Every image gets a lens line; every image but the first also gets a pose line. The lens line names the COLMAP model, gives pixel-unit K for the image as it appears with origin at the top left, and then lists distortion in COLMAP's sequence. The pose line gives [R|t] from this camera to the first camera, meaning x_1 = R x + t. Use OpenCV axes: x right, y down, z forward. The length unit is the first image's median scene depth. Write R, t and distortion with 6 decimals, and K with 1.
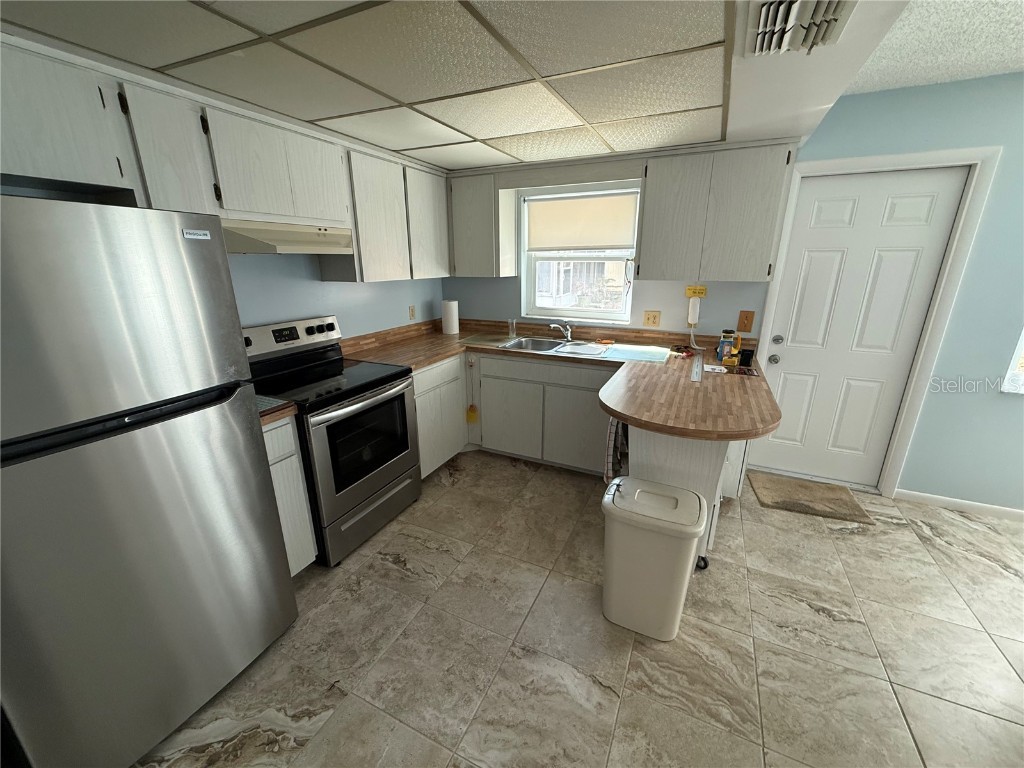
lens RADIAL K [[408.1, 0, 513.1], [0, 408.1, 384.8], [0, 0, 1]] dist [-0.001694, 0.000260]
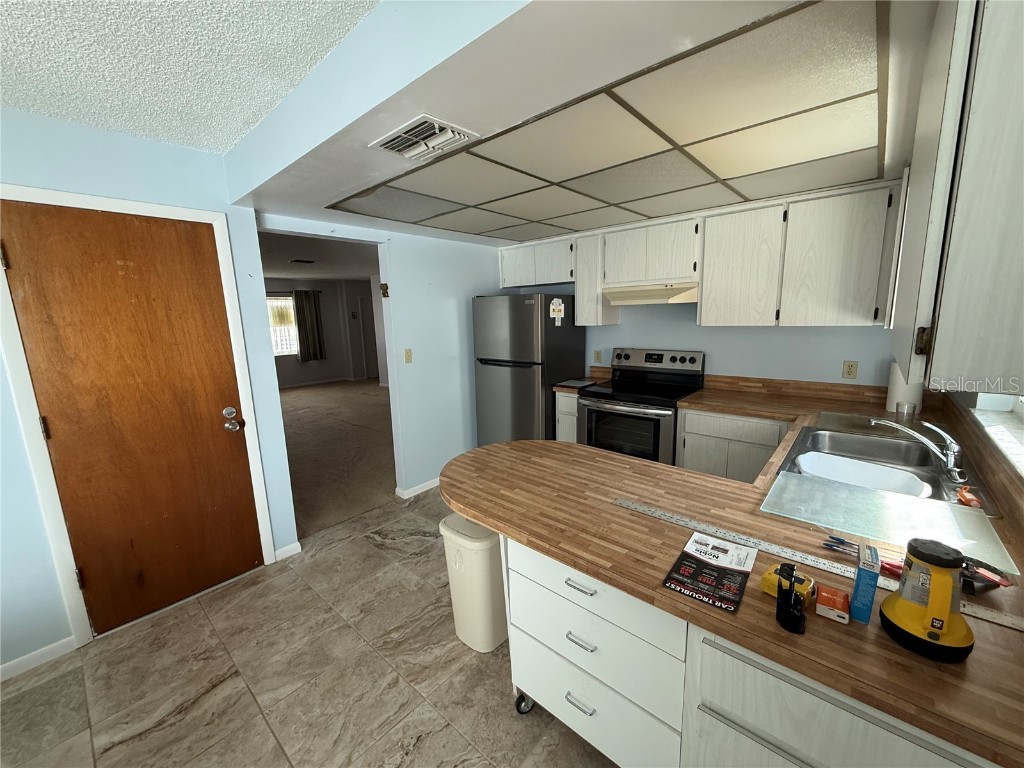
lens RADIAL K [[408.1, 0, 511.3], [0, 408.1, 386.7], [0, 0, 1]] dist [-0.001694, 0.000260]
pose [[-0.274691, 0.180398, -0.944458, 1.285602], [-0.255425, 0.933262, 0.252549, -0.350249], [0.926986, 0.310611, -0.210281, 1.145640]]
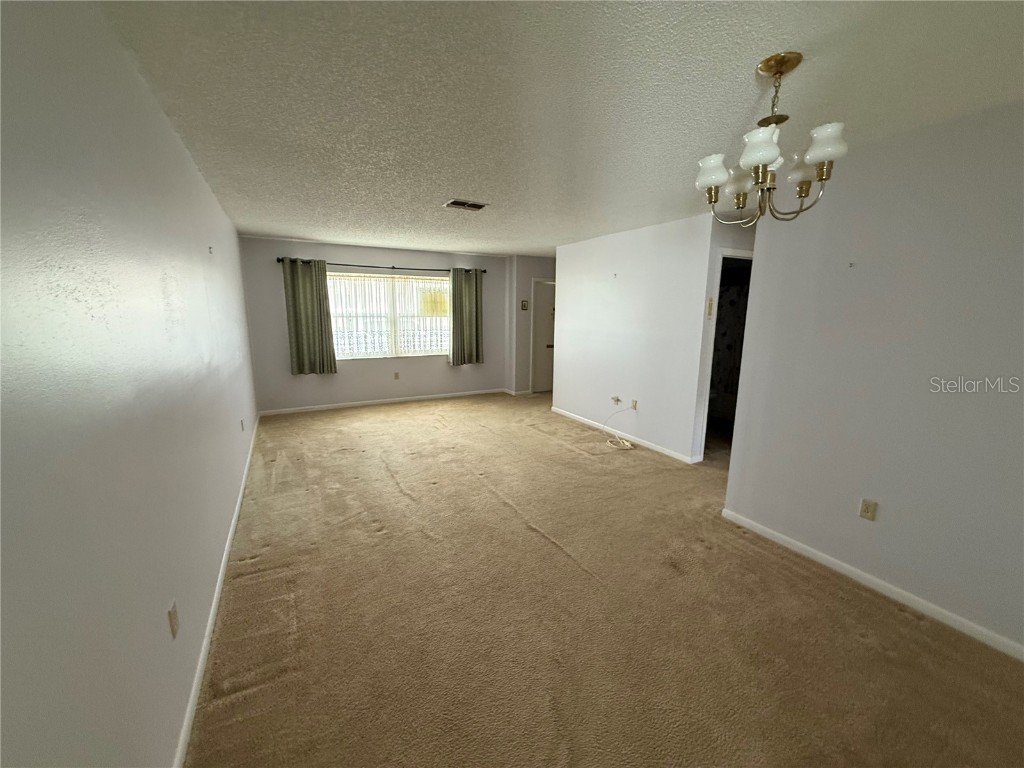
lens RADIAL K [[408.1, 0, 510.8], [0, 408.1, 376.7], [0, 0, 1]] dist [-0.001694, 0.000260]
pose [[-0.587457, 0.142152, -0.796672, 0.860624], [-0.246836, 0.906064, 0.343685, -0.252782], [0.770692, 0.398548, -0.497186, 0.773013]]
